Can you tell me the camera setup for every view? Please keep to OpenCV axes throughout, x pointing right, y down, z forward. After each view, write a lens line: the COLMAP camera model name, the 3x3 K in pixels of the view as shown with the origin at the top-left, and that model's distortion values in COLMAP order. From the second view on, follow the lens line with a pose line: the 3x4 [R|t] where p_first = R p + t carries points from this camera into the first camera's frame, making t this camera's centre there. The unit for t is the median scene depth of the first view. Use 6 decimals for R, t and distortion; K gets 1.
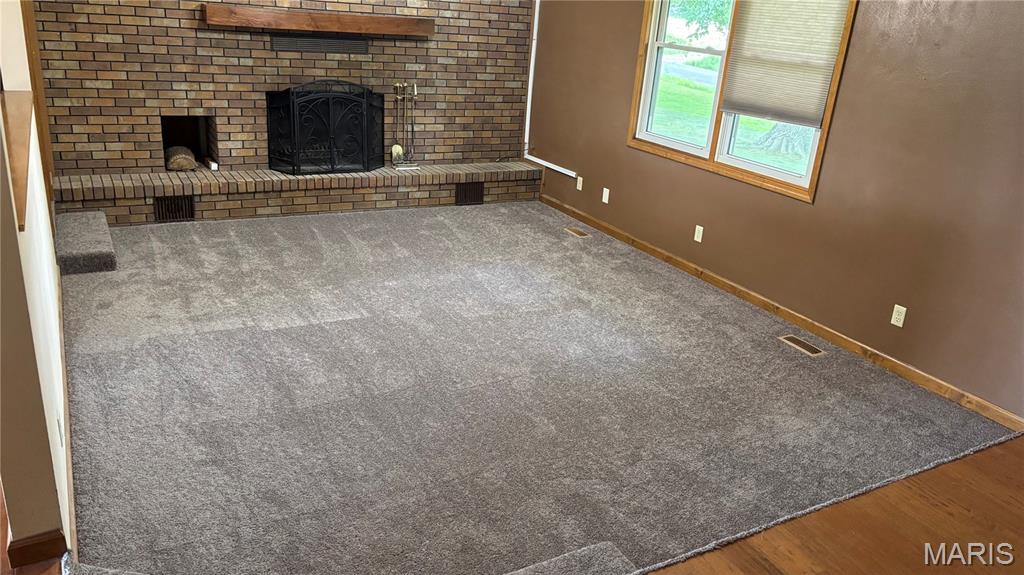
lens RADIAL K [[771.7, 0, 510.0], [0, 771.7, 292.8], [0, 0, 1]] dist [0.046181, -0.059375]
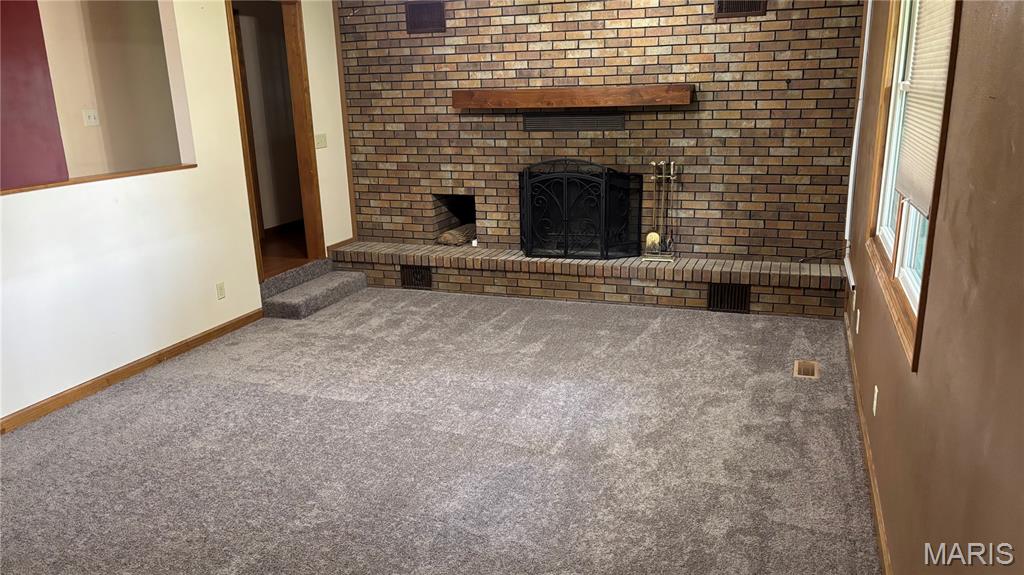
lens RADIAL K [[767.8, 0, 513.3], [0, 767.8, 293.4], [0, 0, 1]] dist [0.169644, -0.523789]
pose [[0.655436, 0.107084, -0.747621, 0.463128], [-0.198051, 0.979625, -0.033315, -0.076791], [0.728821, 0.169903, 0.663290, 0.387421]]
